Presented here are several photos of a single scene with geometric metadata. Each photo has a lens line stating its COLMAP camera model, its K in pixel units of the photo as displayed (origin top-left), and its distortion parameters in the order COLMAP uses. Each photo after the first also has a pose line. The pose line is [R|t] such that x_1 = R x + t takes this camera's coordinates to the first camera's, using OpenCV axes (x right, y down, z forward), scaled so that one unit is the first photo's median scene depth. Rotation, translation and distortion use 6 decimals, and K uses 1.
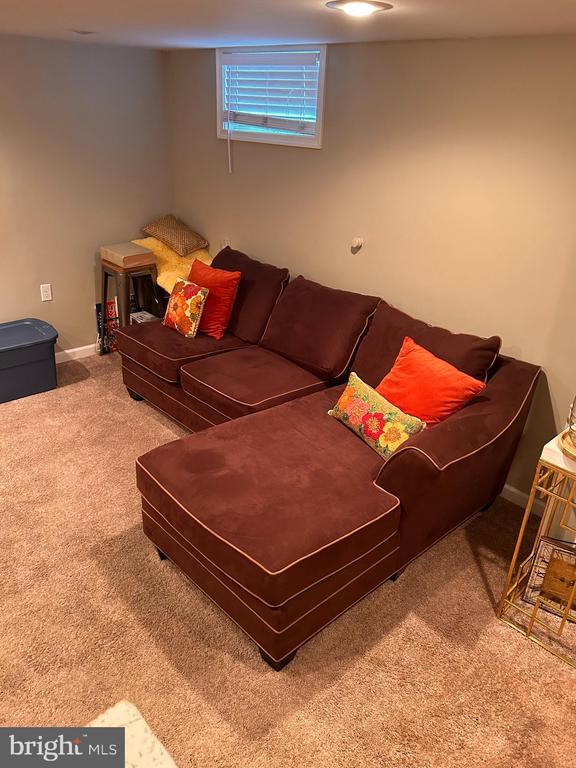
lens RADIAL K [[569.9, 0, 298.4], [0, 569.9, 385.8], [0, 0, 1]] dist [0.064832, -0.066198]
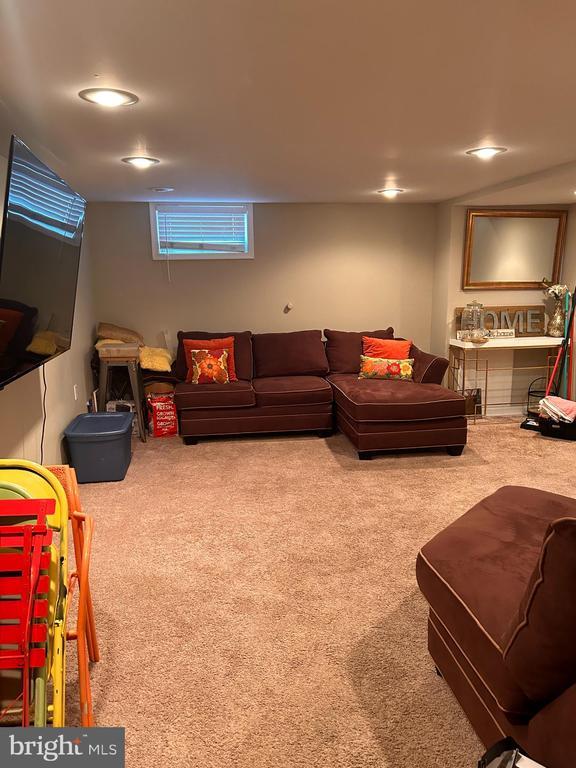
lens RADIAL K [[569.9, 0, 298.4], [0, 569.9, 385.8], [0, 0, 1]] dist [0.064832, -0.066198]
pose [[0.570438, -0.215526, 0.792558, -1.285588], [0.393997, 0.918490, -0.033805, 0.042787], [-0.720671, 0.331549, 0.608858, -0.000912]]
